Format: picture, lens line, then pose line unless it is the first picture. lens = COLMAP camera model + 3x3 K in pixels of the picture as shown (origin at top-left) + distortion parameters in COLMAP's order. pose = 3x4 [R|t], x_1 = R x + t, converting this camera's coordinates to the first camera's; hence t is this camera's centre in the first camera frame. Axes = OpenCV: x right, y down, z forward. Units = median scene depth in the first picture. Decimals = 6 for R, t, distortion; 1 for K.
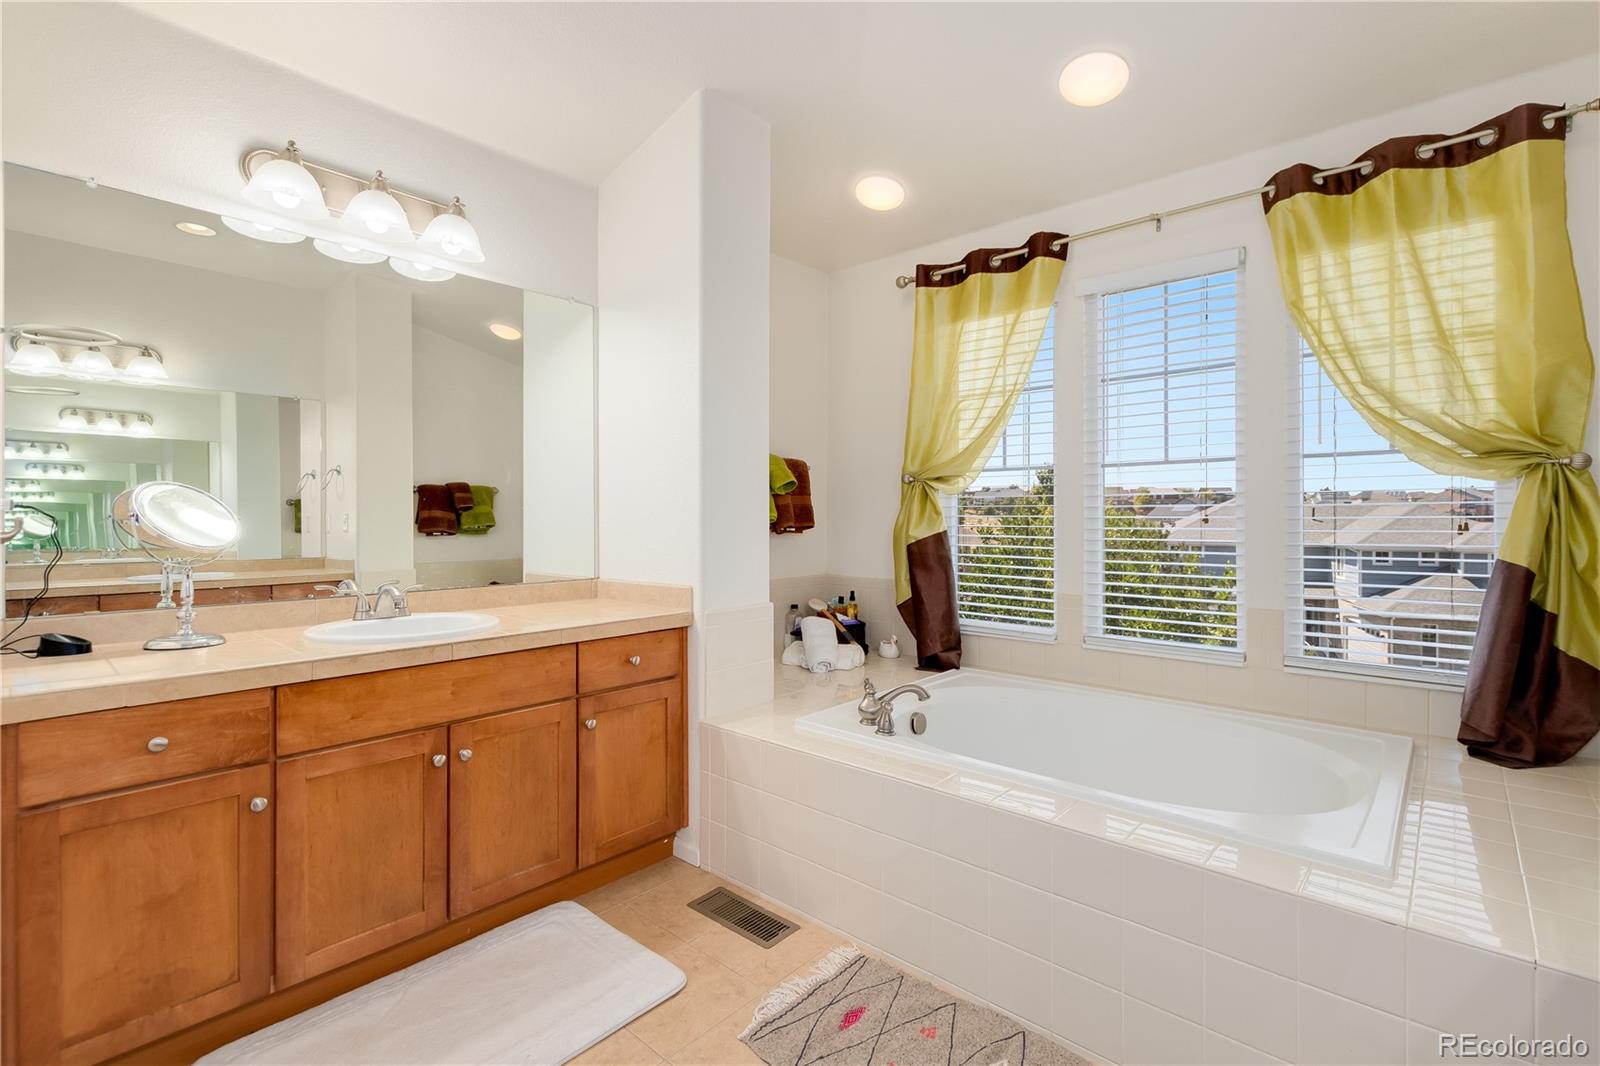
lens RADIAL K [[720.8, 0, 811.5], [0, 720.8, 518.5], [0, 0, 1]] dist [0.000644, -0.000677]
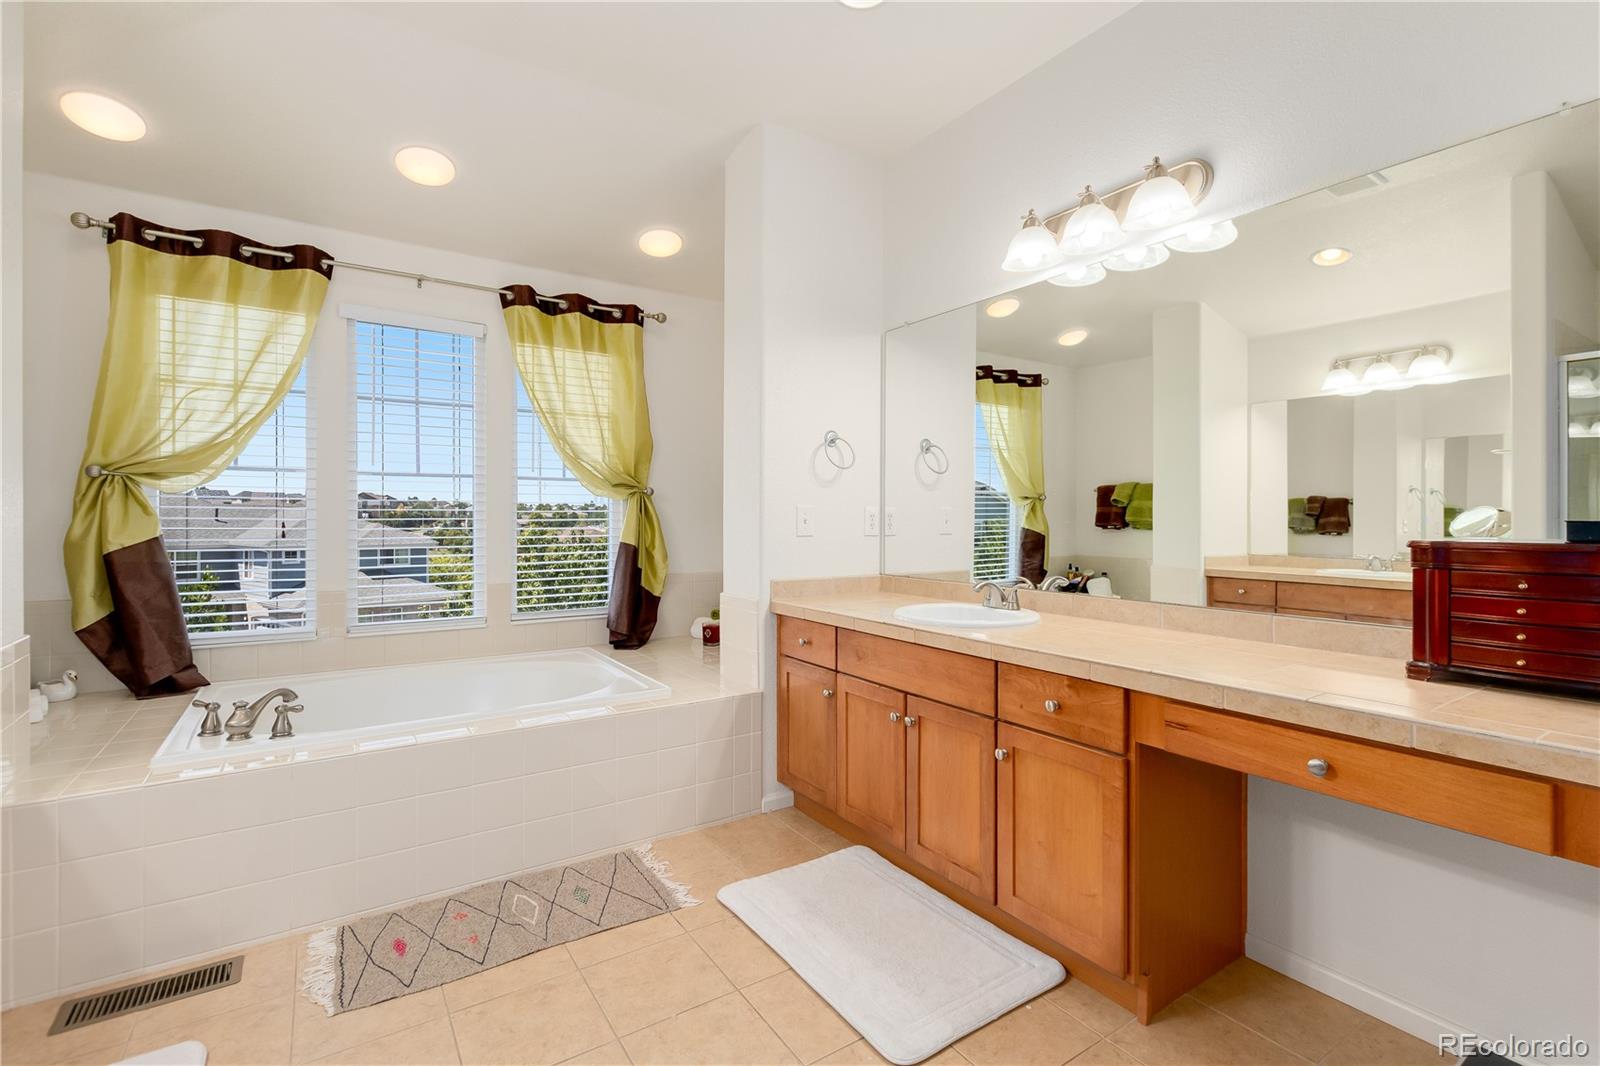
lens RADIAL K [[720.8, 0, 811.5], [0, 720.8, 518.5], [0, 0, 1]] dist [0.000644, -0.000677]
pose [[0.262811, 0.002499, 0.964844, -0.615316], [0.000393, 0.999996, -0.002697, 0.000430], [-0.964847, 0.001088, 0.262809, 0.032278]]
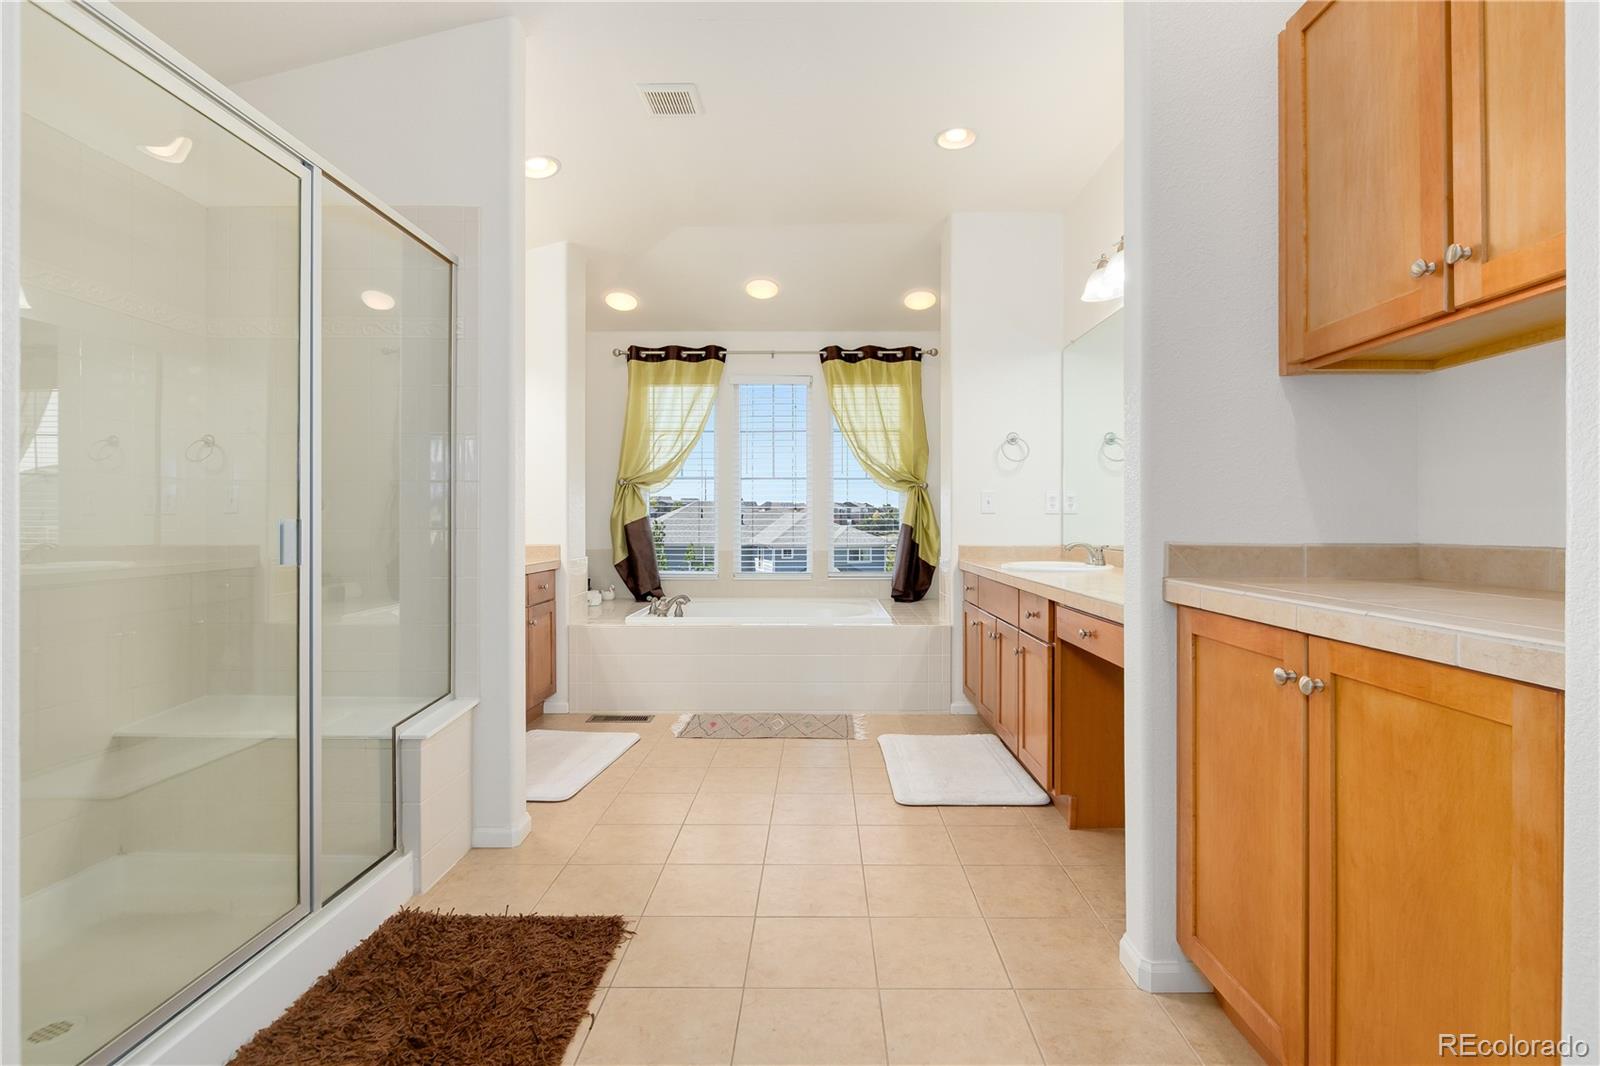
lens RADIAL K [[730.8, 0, 803.7], [0, 730.8, 513.8], [0, 0, 1]] dist [-0.001299, -0.000167]
pose [[0.767115, 0.008083, 0.641458, -0.809779], [0.001314, 0.999899, -0.014171, 0.050112], [-0.641508, 0.011713, 0.767027, -0.626088]]
